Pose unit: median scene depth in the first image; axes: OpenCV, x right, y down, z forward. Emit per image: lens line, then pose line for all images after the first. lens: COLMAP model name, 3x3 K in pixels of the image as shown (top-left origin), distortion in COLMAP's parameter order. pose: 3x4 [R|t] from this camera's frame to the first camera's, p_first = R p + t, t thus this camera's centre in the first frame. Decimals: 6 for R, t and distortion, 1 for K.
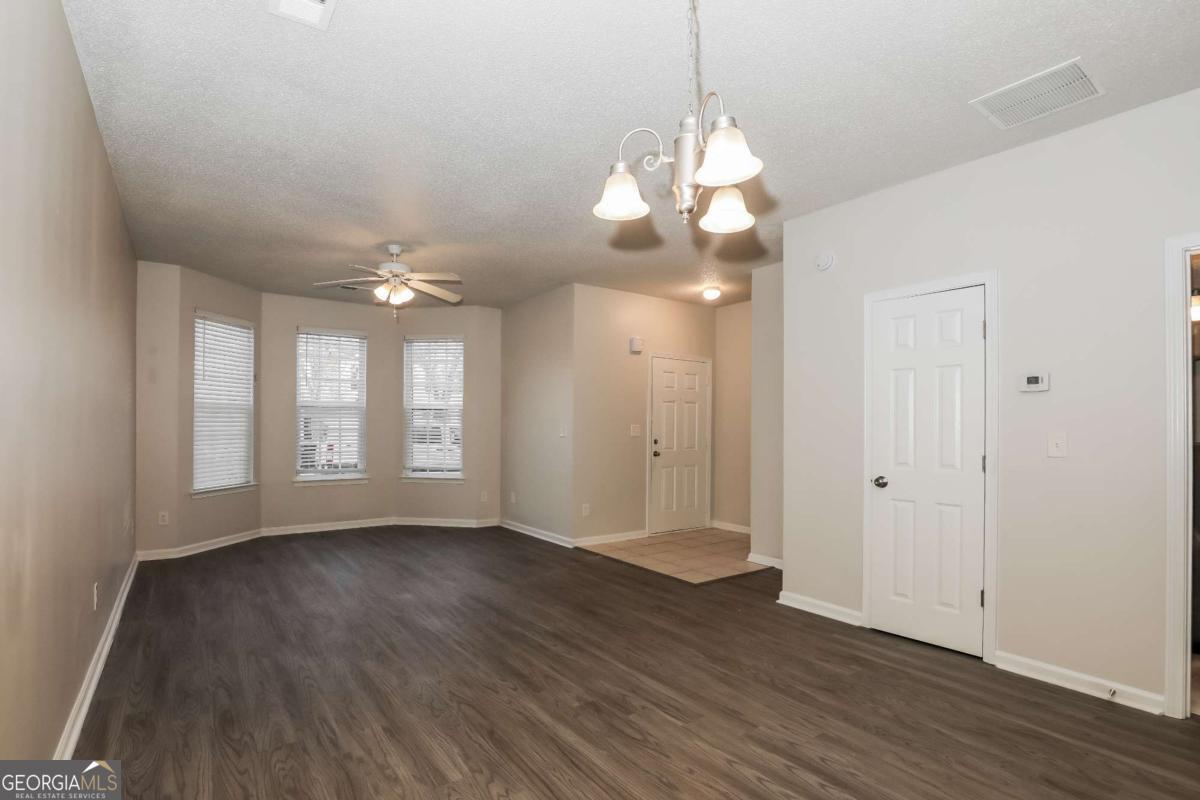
lens RADIAL K [[568.7, 0, 598.2], [0, 568.7, 425.5], [0, 0, 1]] dist [-0.036241, -0.000124]
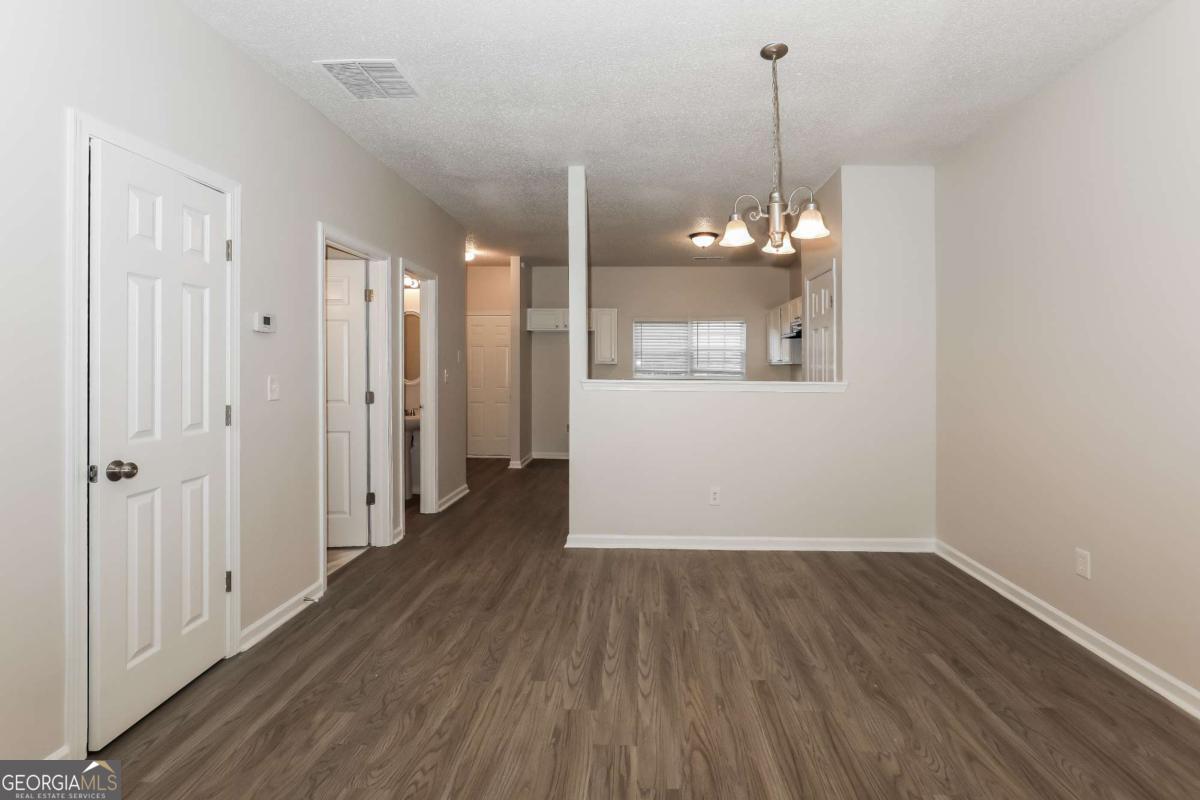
lens RADIAL K [[557.4, 0, 627.1], [0, 557.4, 366.1], [0, 0, 1]] dist [-0.003452, -0.000214]
pose [[-0.788015, -0.008640, 0.615595, -0.231063], [-0.011265, 0.999936, -0.000385, -0.005639], [-0.615553, -0.007238, -0.788063, 1.159584]]
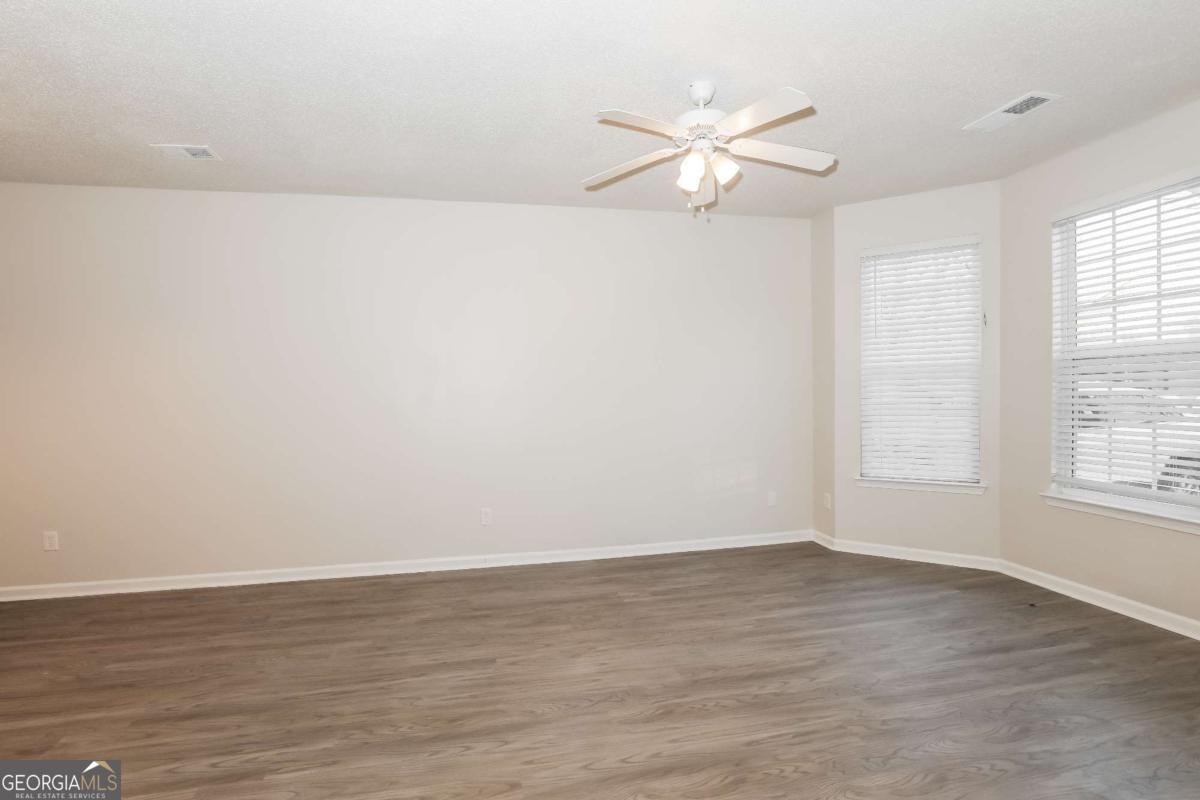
lens RADIAL K [[568.5, 0, 589.7], [0, 568.5, 390.8], [0, 0, 1]] dist [-0.021474, 0.001139]
pose [[-0.417181, -0.000041, -0.908824, 0.294332], [0.011923, 0.999914, -0.005518, -0.012108], [0.908745, -0.013138, -0.417144, 1.573018]]
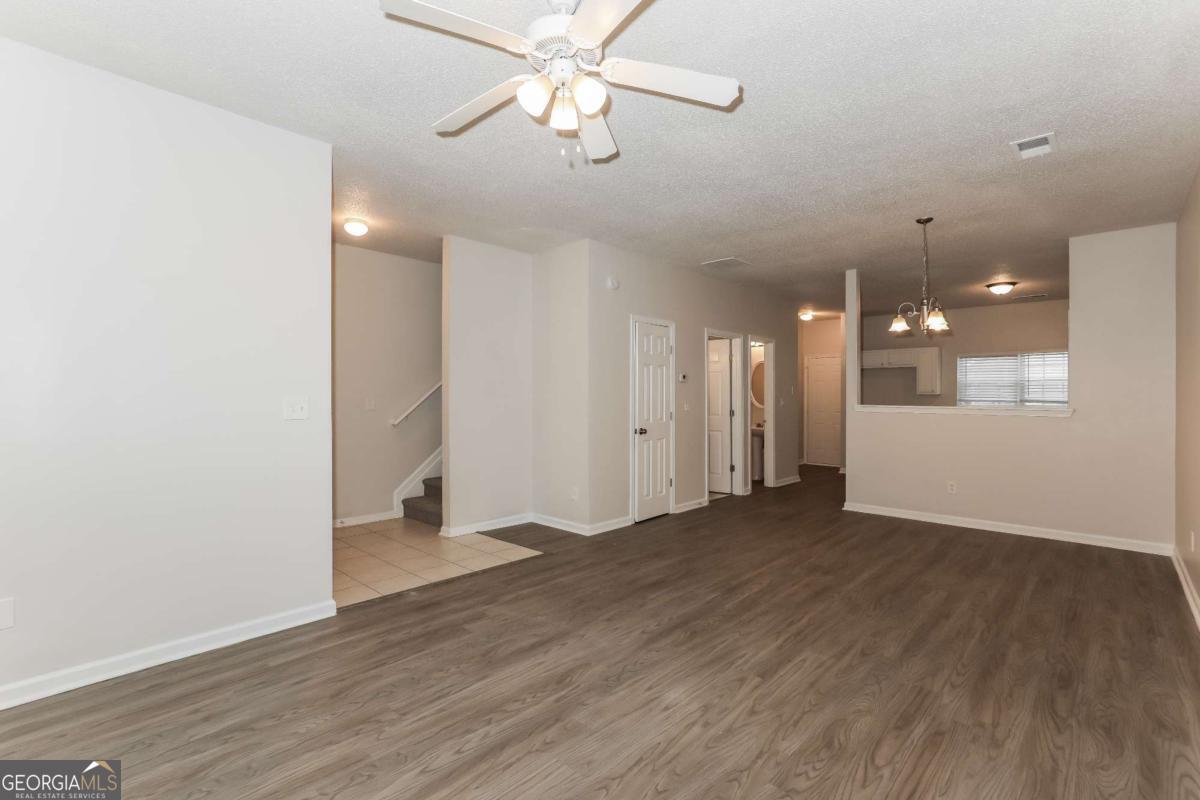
lens RADIAL K [[543.7, 0, 600.0], [0, 543.7, 400.0], [0, 0, 1]] dist [0.000083, 0.000721]
pose [[-0.177561, -0.016508, 0.983971, -1.074663], [-0.007852, 0.999851, 0.015357, -0.013564], [-0.984078, -0.005000, -0.177664, 1.449487]]
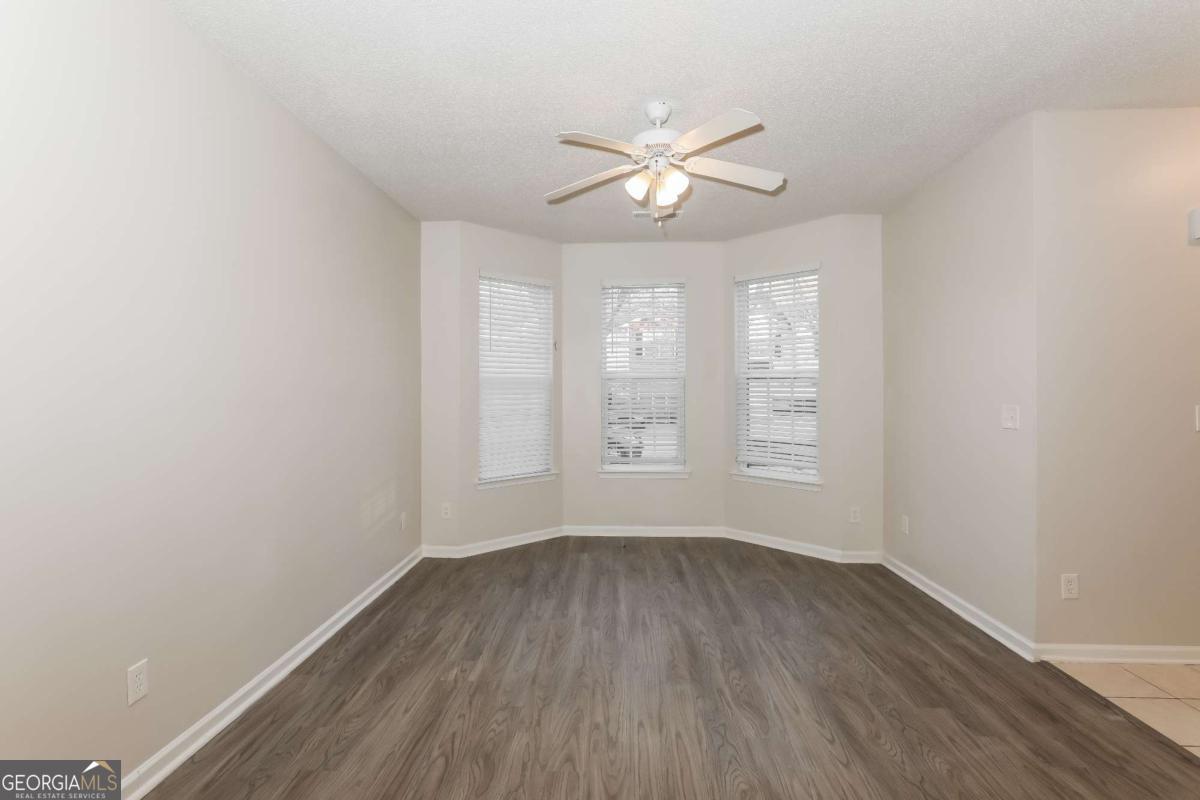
lens RADIAL K [[568.5, 0, 589.7], [0, 568.5, 390.8], [0, 0, 1]] dist [-0.021474, 0.001139]
pose [[0.771877, -0.010609, -0.635683, -0.058978], [0.008452, 0.999944, -0.006425, -0.022285], [0.635716, -0.000414, 0.771923, 0.692691]]
